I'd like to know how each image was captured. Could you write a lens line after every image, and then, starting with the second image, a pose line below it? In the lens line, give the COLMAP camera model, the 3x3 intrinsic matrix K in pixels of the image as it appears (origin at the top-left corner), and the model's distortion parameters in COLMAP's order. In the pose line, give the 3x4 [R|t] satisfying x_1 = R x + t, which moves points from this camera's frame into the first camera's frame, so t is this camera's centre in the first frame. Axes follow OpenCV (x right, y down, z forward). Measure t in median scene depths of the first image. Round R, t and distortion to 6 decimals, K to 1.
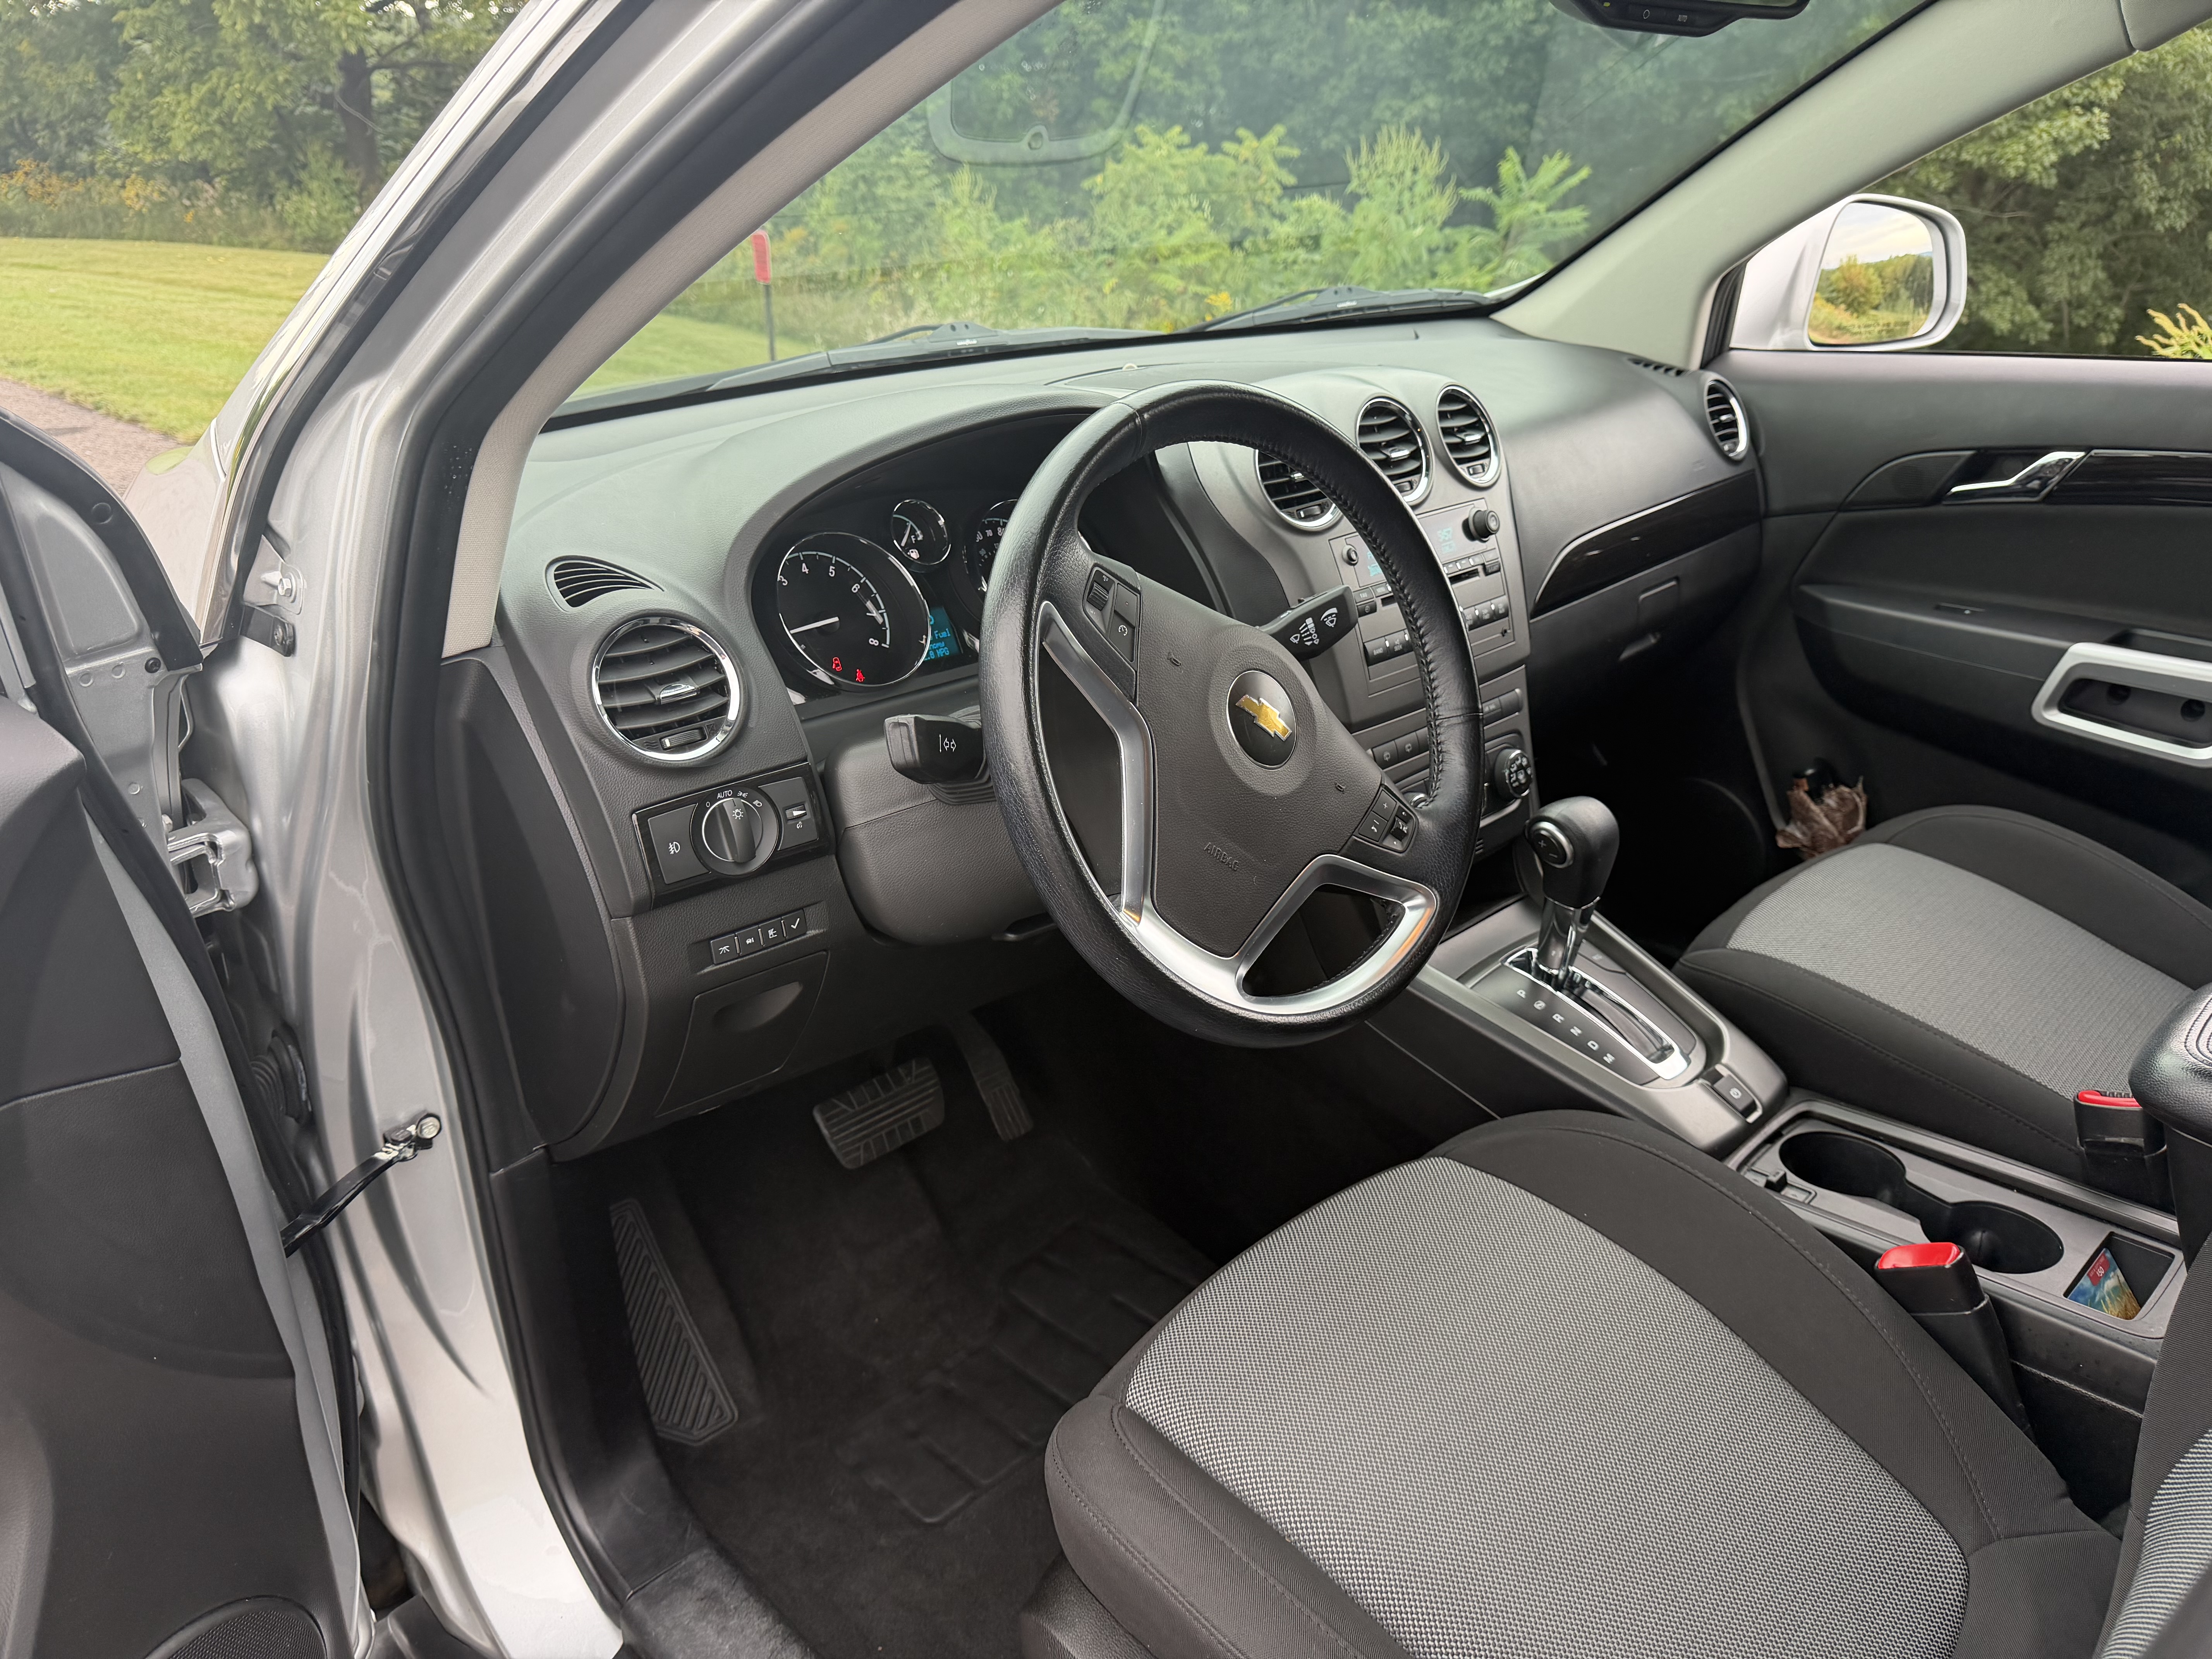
lens RADIAL K [[1593.6, 0, 1109.2], [0, 1593.6, 833.9], [0, 0, 1]] dist [0.005130, -0.014547]
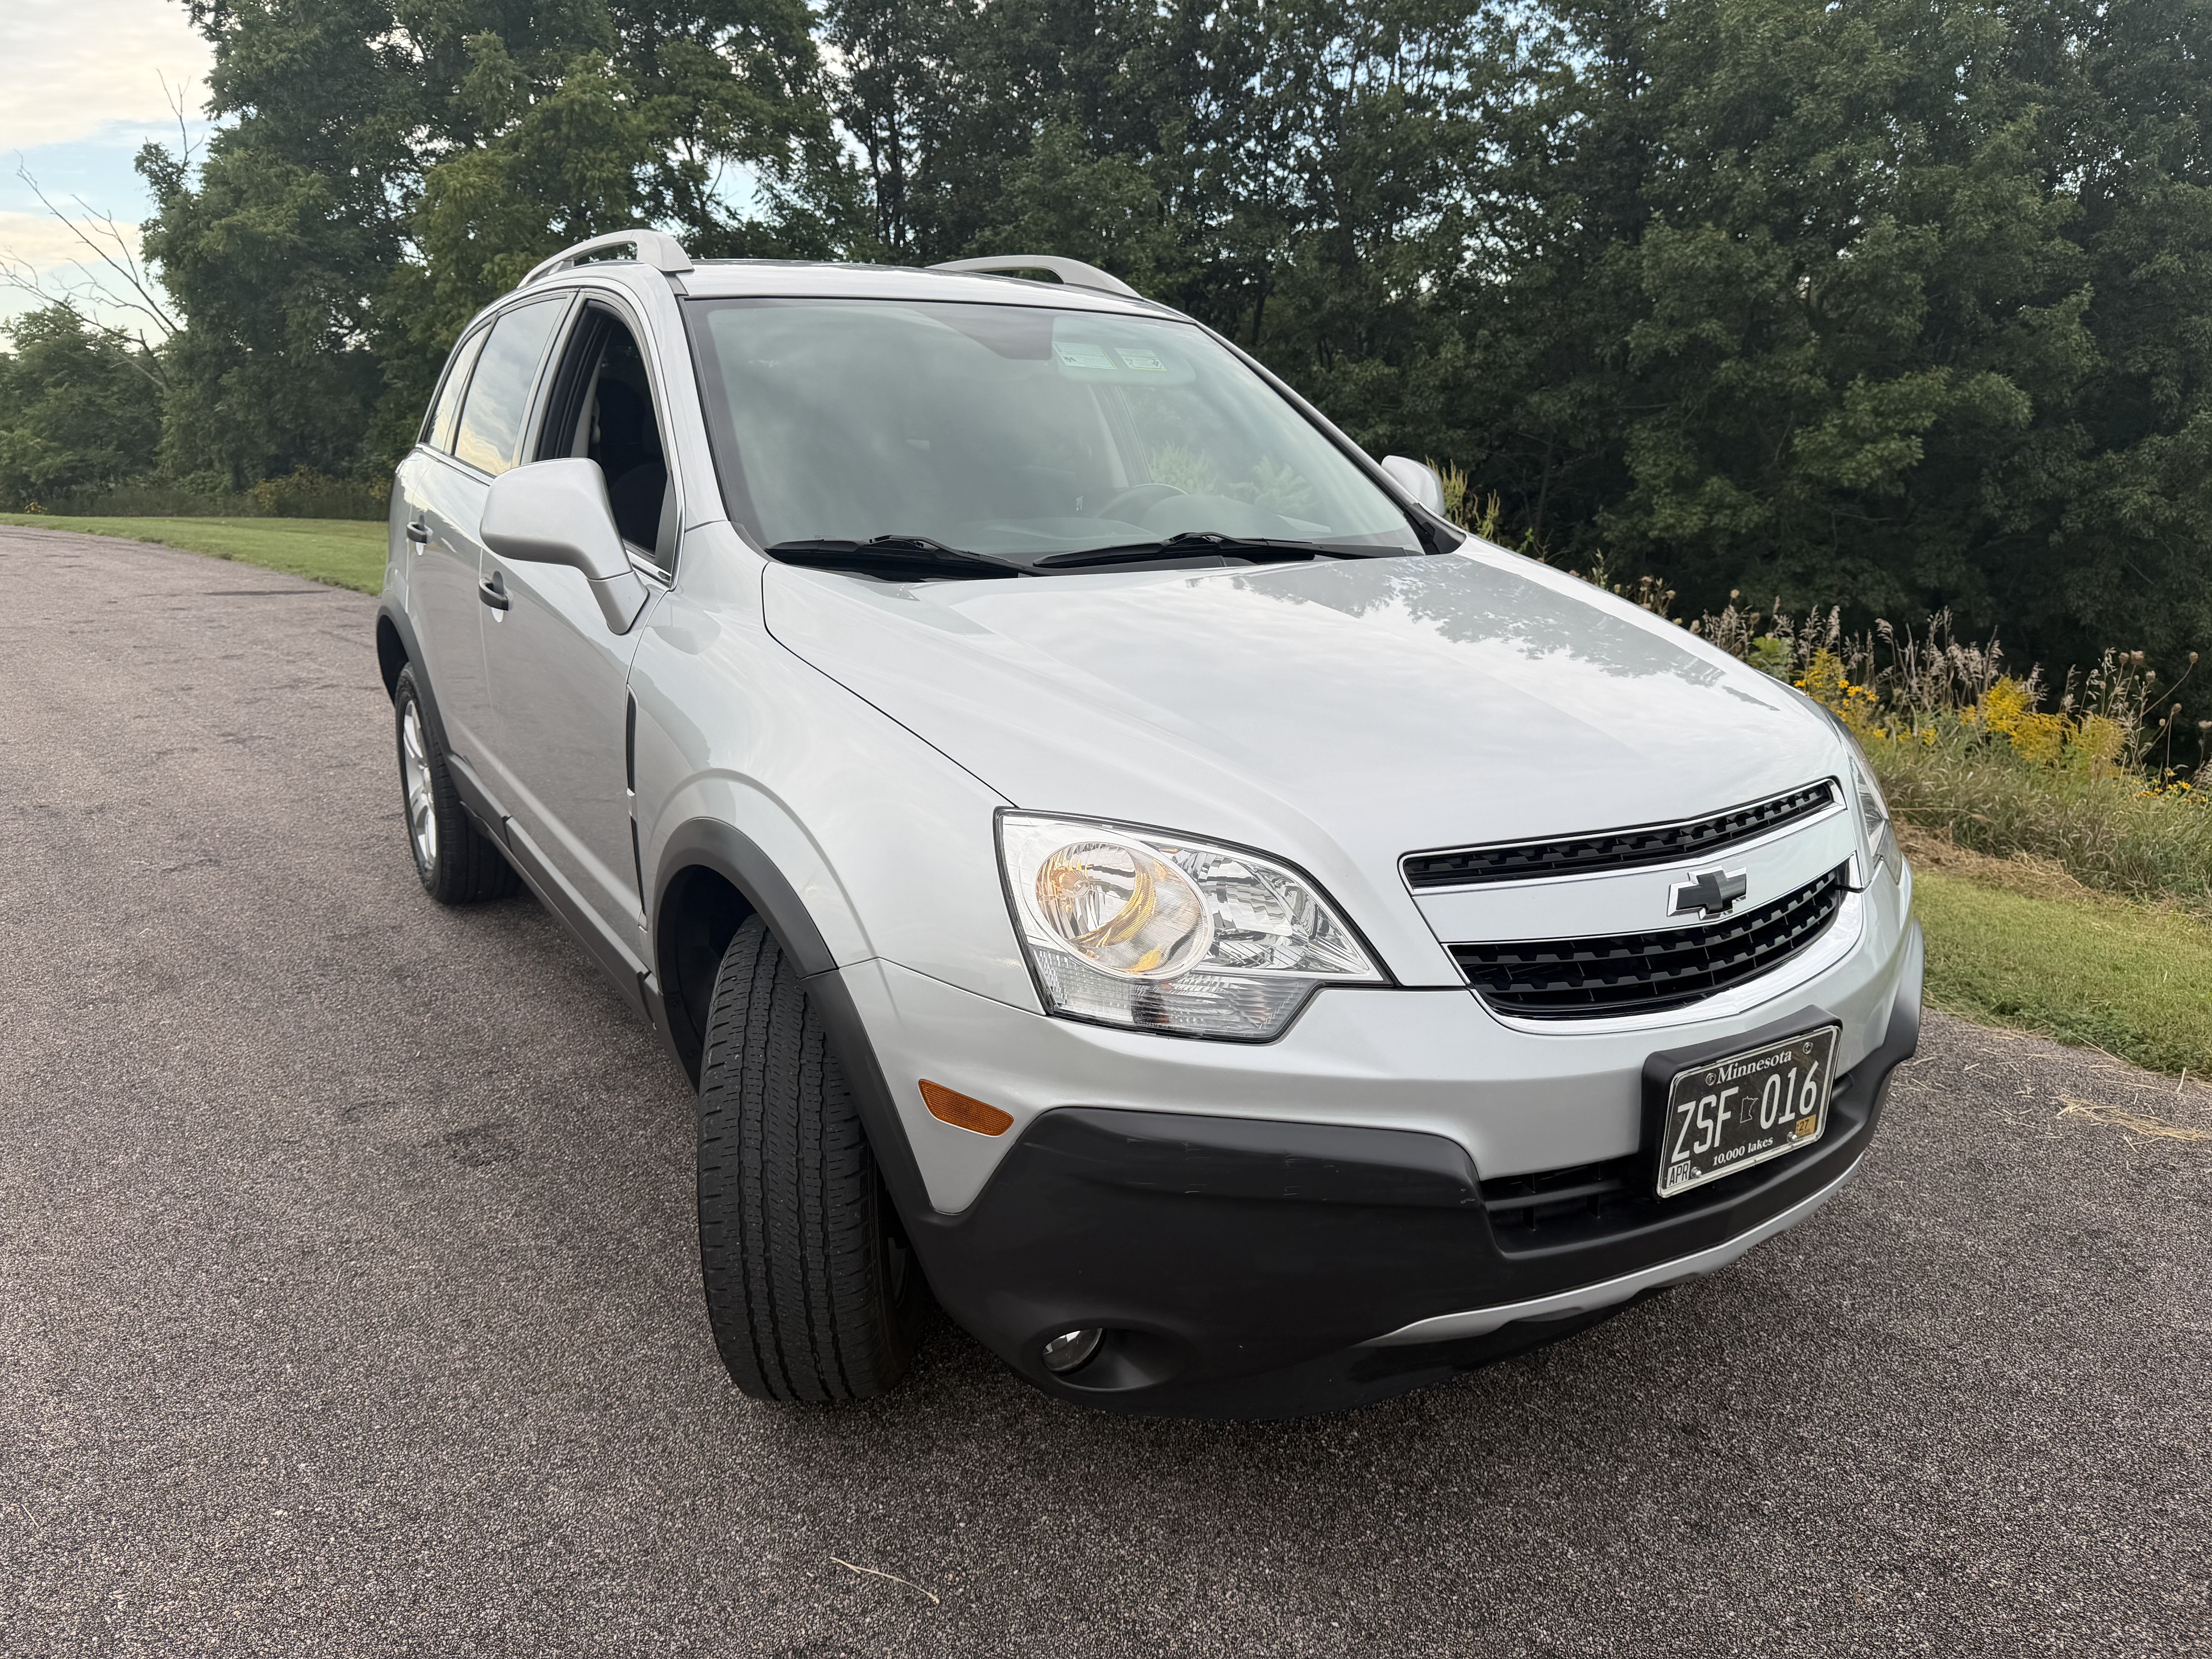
lens RADIAL K [[1593.6, 0, 1107.9], [0, 1593.6, 835.3], [0, 0, 1]] dist [0.005130, -0.014547]
pose [[0.995198, 0.027887, -0.093823, 0.127943], [-0.044480, 0.982714, -0.179708, 0.095202], [0.087189, 0.183019, 0.979236, -0.198786]]
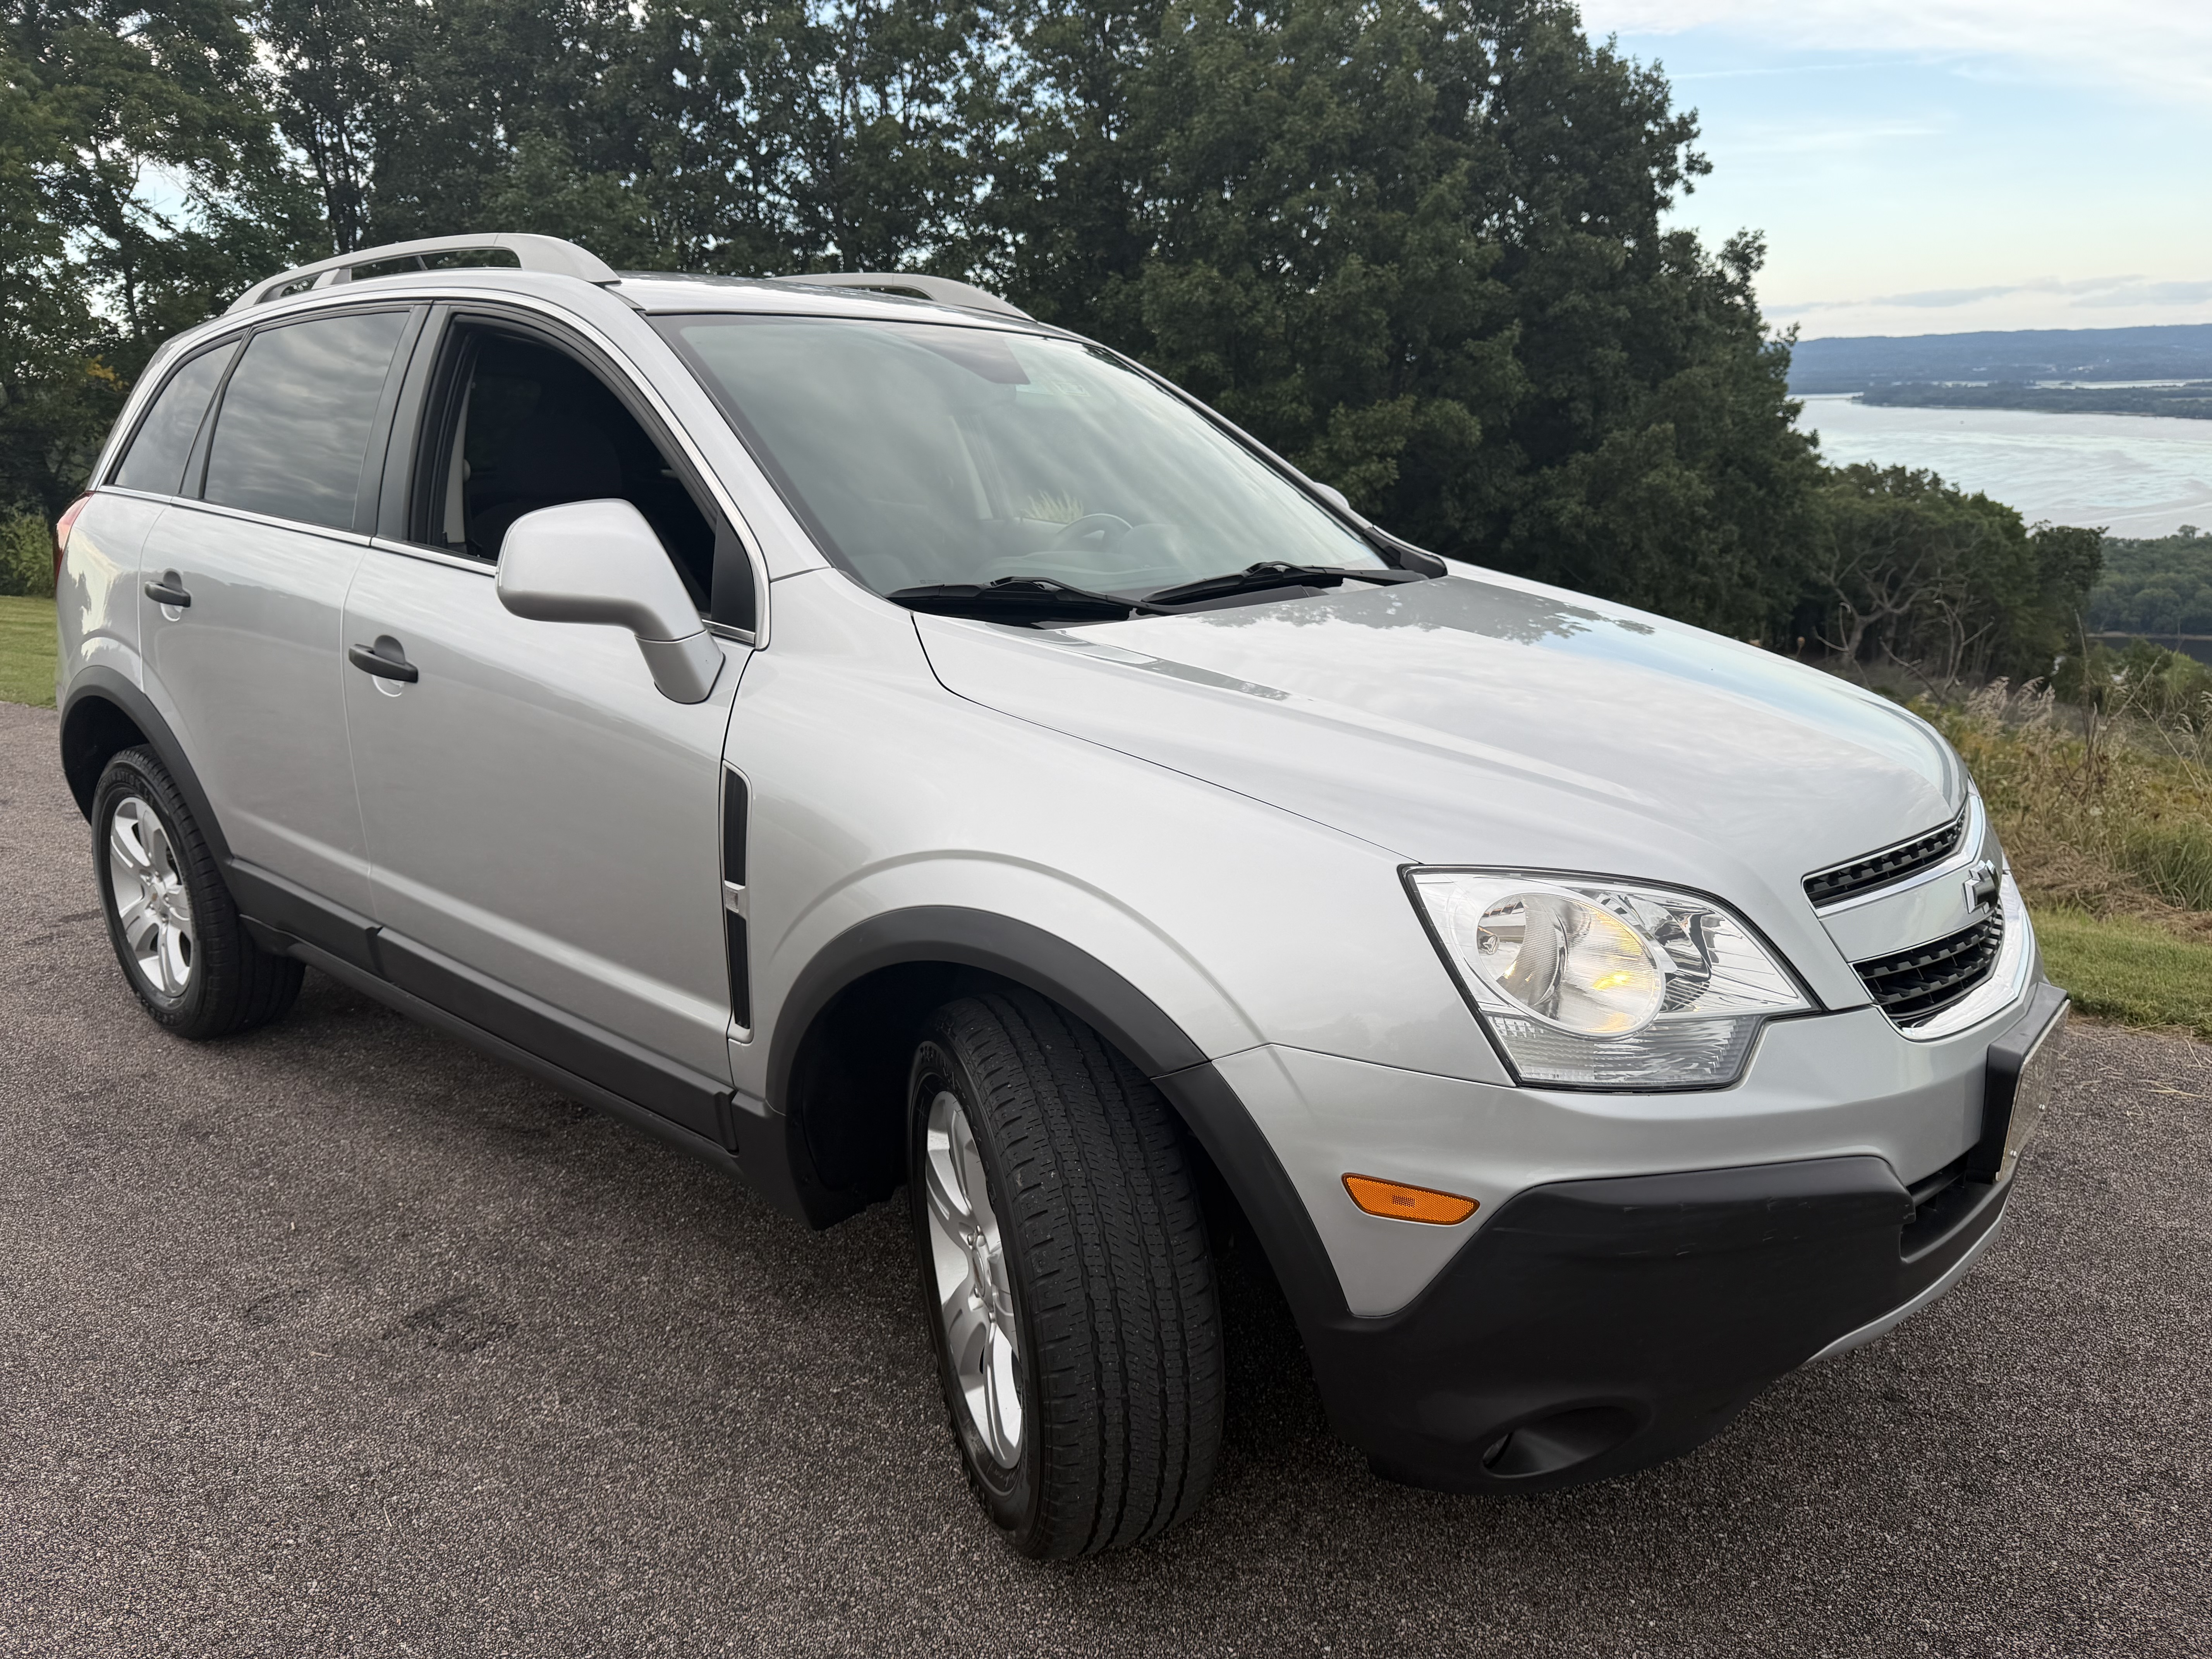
lens RADIAL K [[1593.6, 0, 1103.1], [0, 1593.6, 843.8], [0, 0, 1]] dist [0.005130, -0.014547]
pose [[0.977237, -0.057352, 0.204251, 0.086237], [0.095613, 0.978508, -0.182700, 0.090790], [-0.189383, 0.198071, 0.961718, -0.189591]]
